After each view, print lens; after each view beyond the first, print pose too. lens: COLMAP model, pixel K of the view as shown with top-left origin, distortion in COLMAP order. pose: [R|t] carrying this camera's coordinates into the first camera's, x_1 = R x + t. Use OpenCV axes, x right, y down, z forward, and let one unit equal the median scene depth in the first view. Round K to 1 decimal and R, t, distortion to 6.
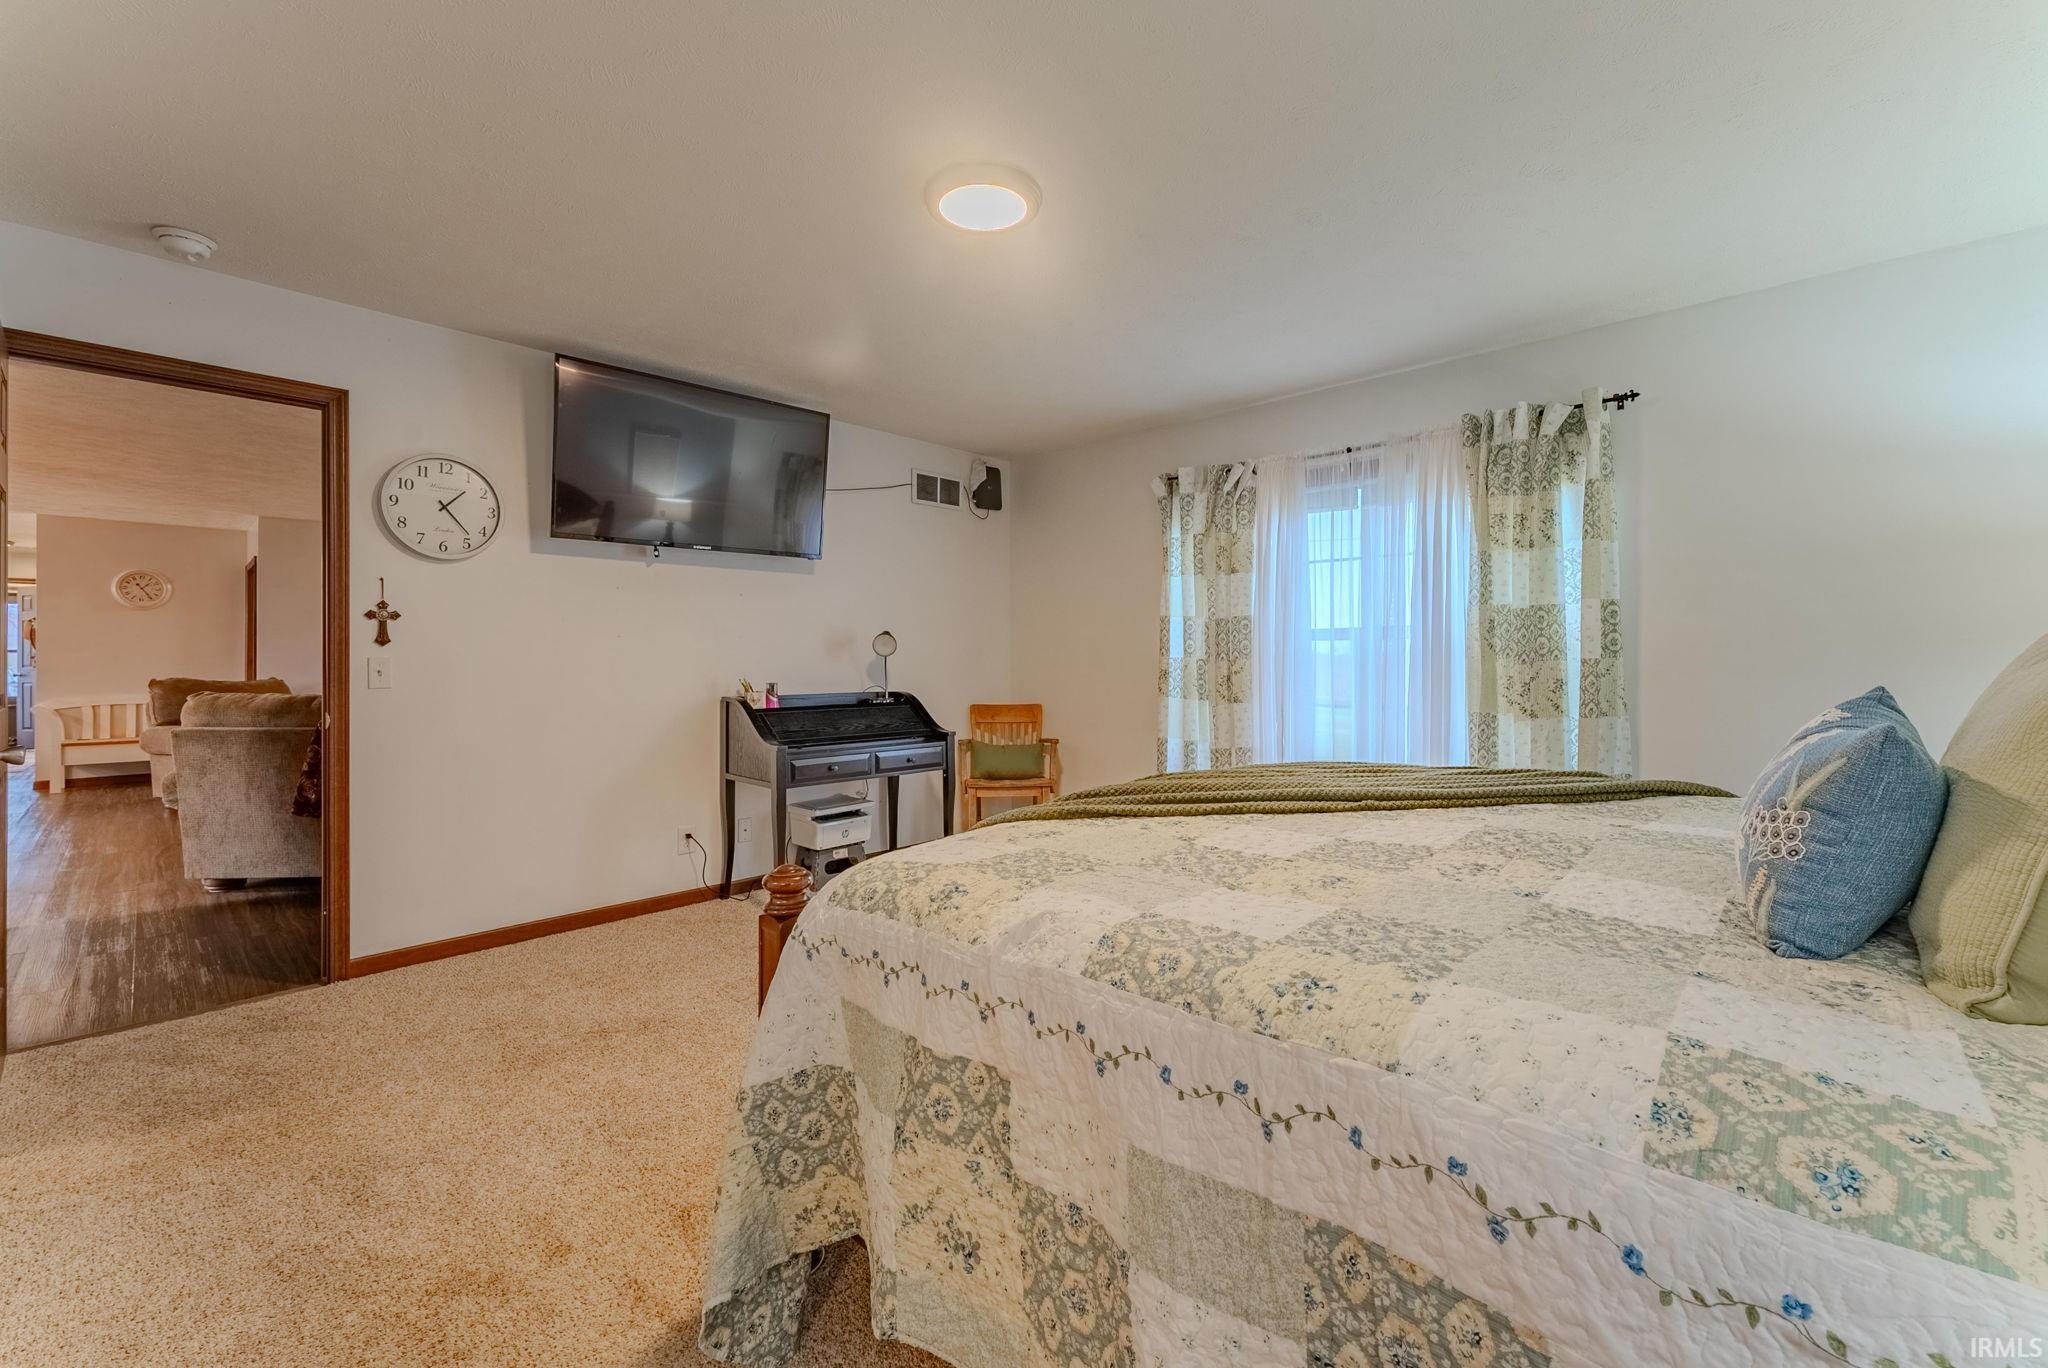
lens RADIAL K [[833.9, 0, 1027.4], [0, 833.9, 651.1], [0, 0, 1]] dist [-0.000251, -0.000417]
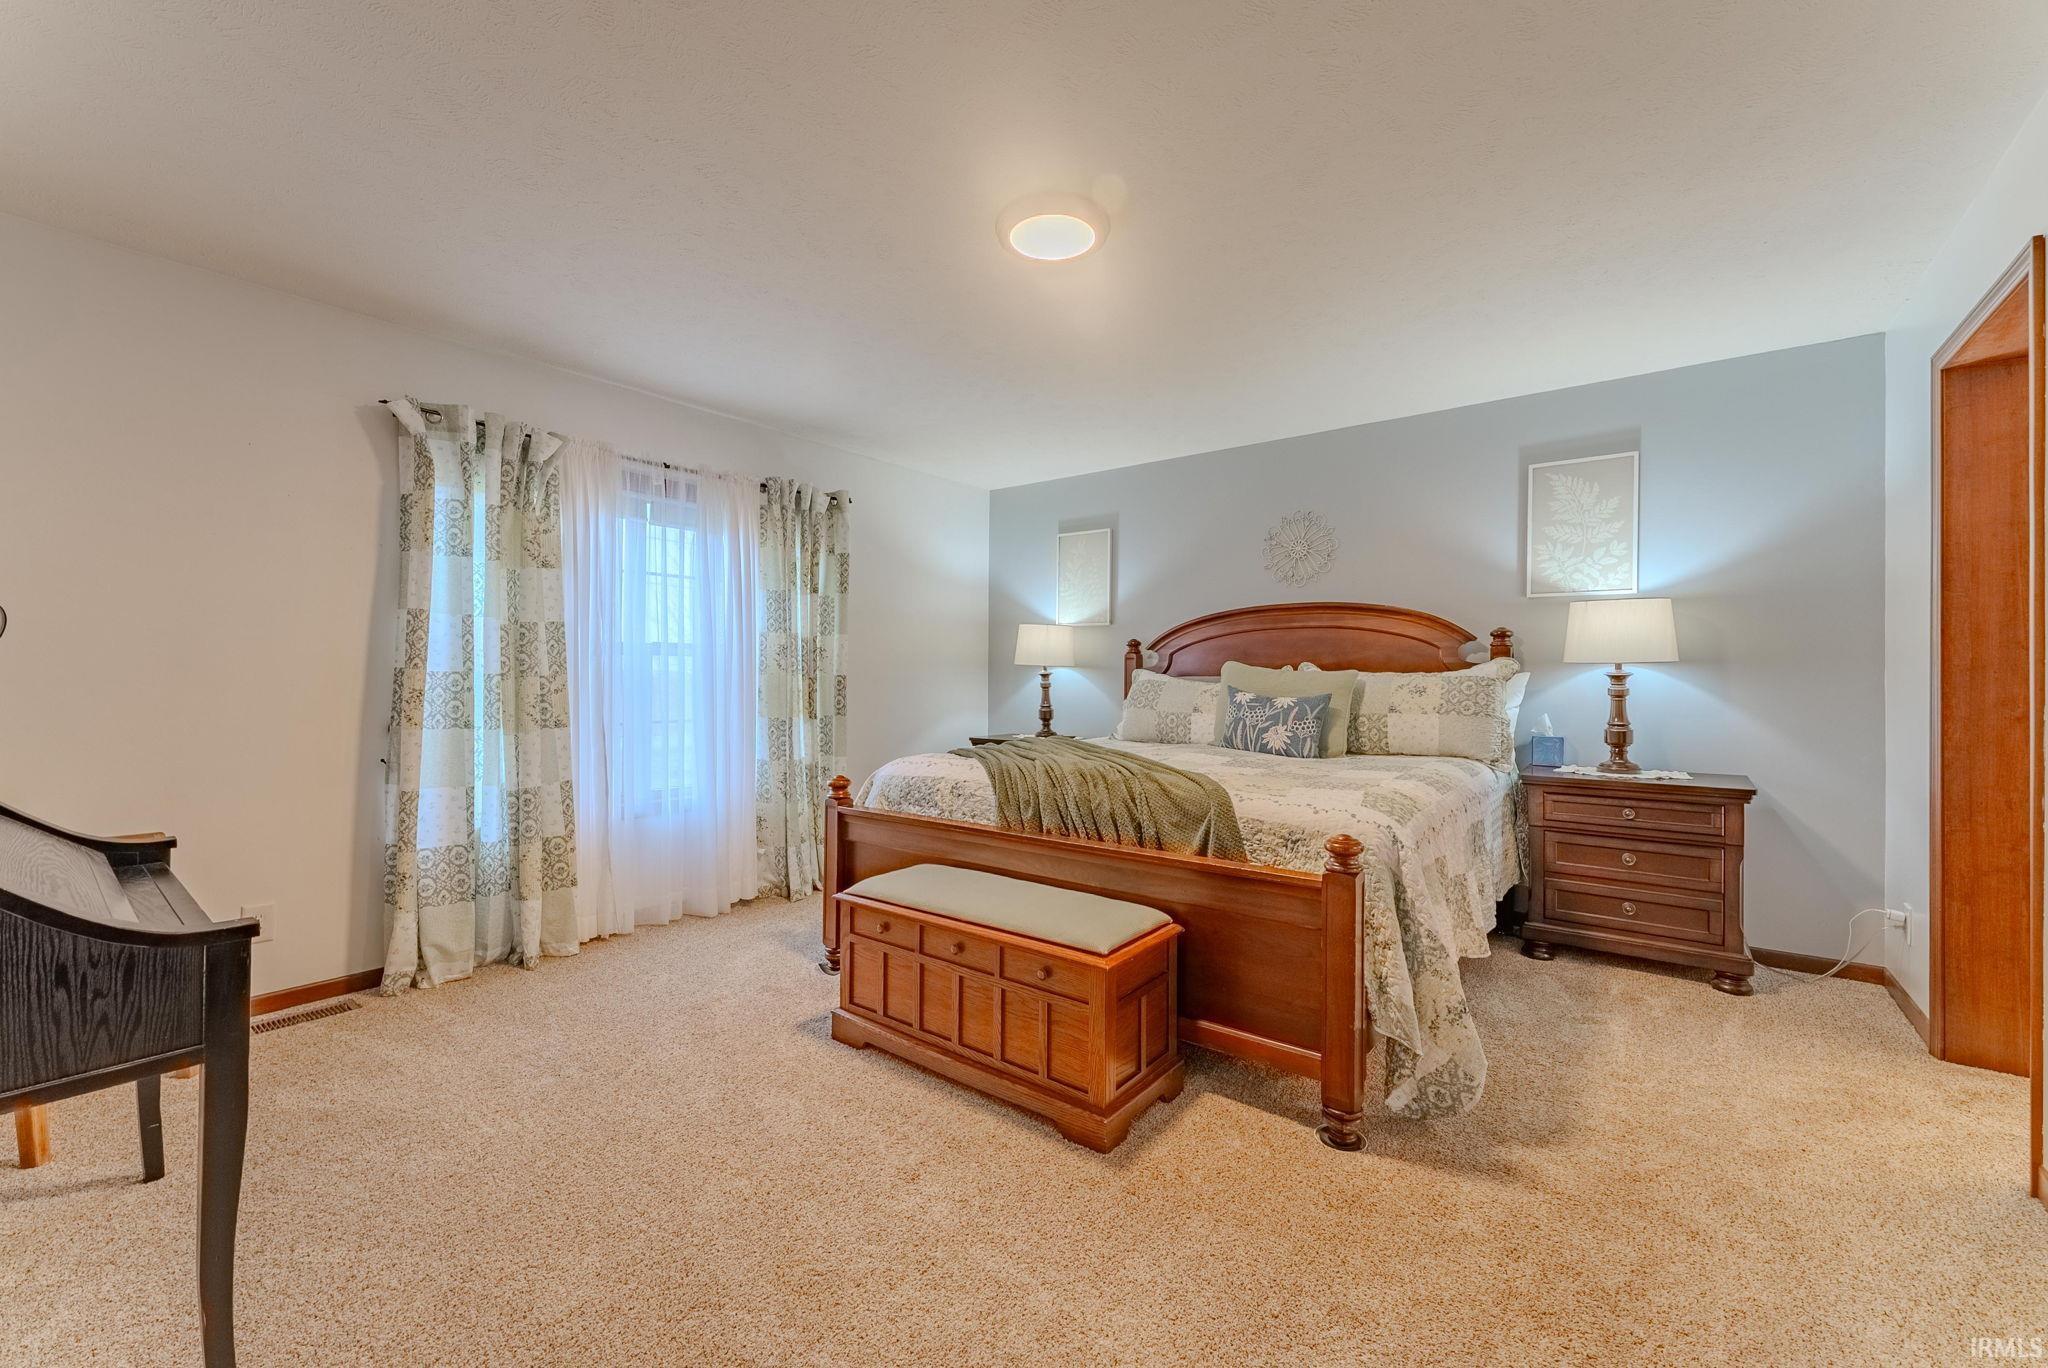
lens RADIAL K [[833.9, 0, 1003.9], [0, 833.9, 676.6], [0, 0, 1]] dist [-0.000251, -0.000417]
pose [[-0.080756, -0.000902, 0.996733, -0.567525], [-0.017511, 0.999847, -0.000514, 0.004481], [-0.996580, -0.017496, -0.080759, 0.591193]]
